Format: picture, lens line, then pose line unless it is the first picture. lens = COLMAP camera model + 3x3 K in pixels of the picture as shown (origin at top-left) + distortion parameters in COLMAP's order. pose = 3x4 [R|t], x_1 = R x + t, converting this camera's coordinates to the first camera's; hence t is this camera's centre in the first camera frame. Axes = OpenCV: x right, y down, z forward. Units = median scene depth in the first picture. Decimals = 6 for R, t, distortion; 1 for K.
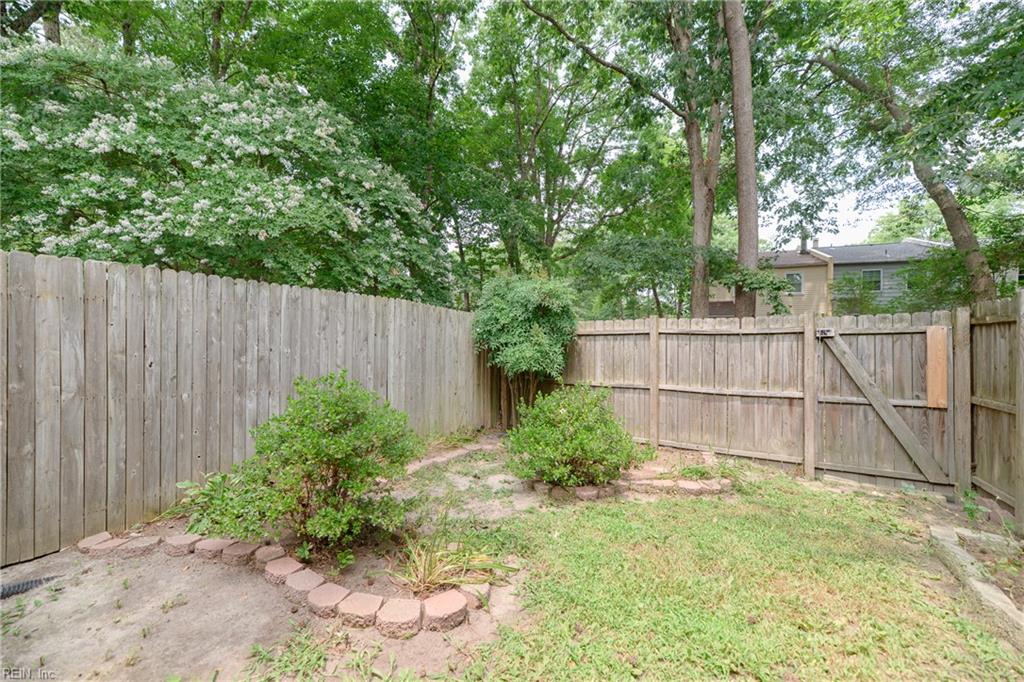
lens RADIAL K [[407.9, 0, 505.5], [0, 407.9, 342.6], [0, 0, 1]] dist [0.000700, 0.000240]
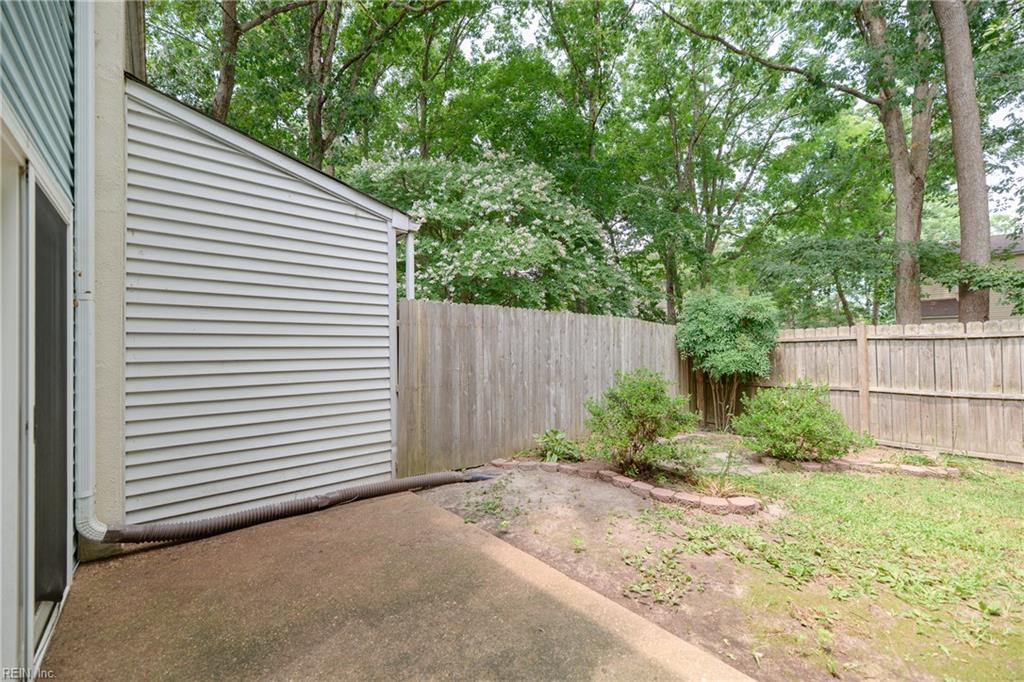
lens RADIAL K [[409.0, 0, 512.0], [0, 409.0, 343.1], [0, 0, 1]] dist [0.000220, 0.000193]
pose [[0.949242, -0.018543, -0.313999, -0.170485], [0.010530, 0.999575, -0.027196, 0.006658], [0.314370, 0.022509, 0.949034, -0.310123]]
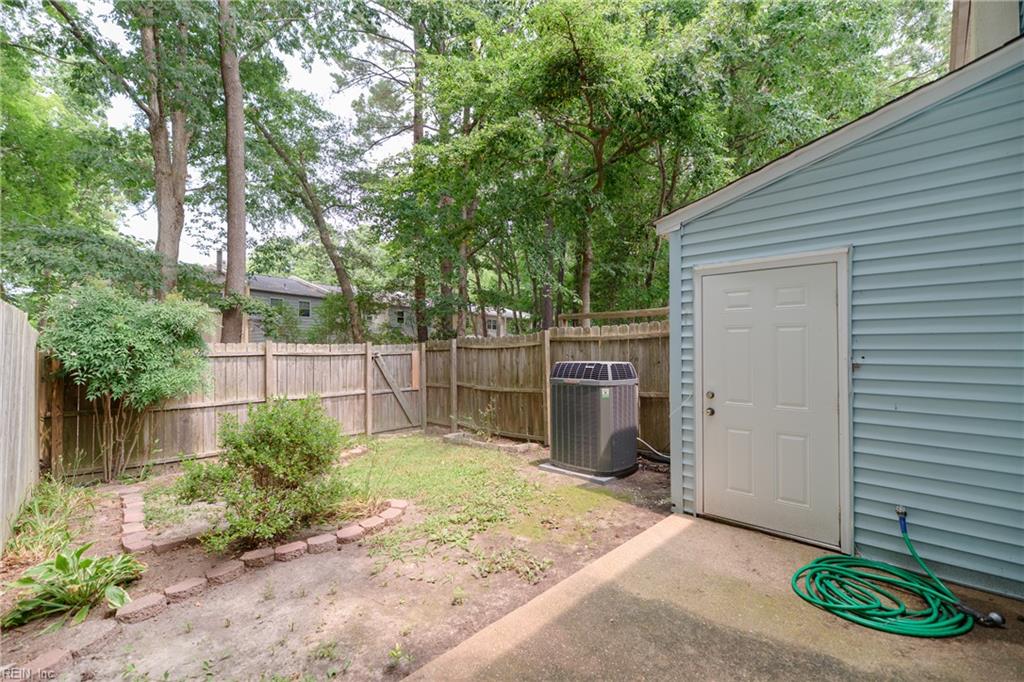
lens RADIAL K [[414.8, 0, 512.0], [0, 414.8, 341.0], [0, 0, 1]] dist [0.000804, 0.000121]
pose [[0.252336, 0.018854, 0.967456, -0.638270], [0.016161, 0.999589, -0.023695, -0.024014], [-0.967505, 0.021614, 0.251927, -0.012388]]
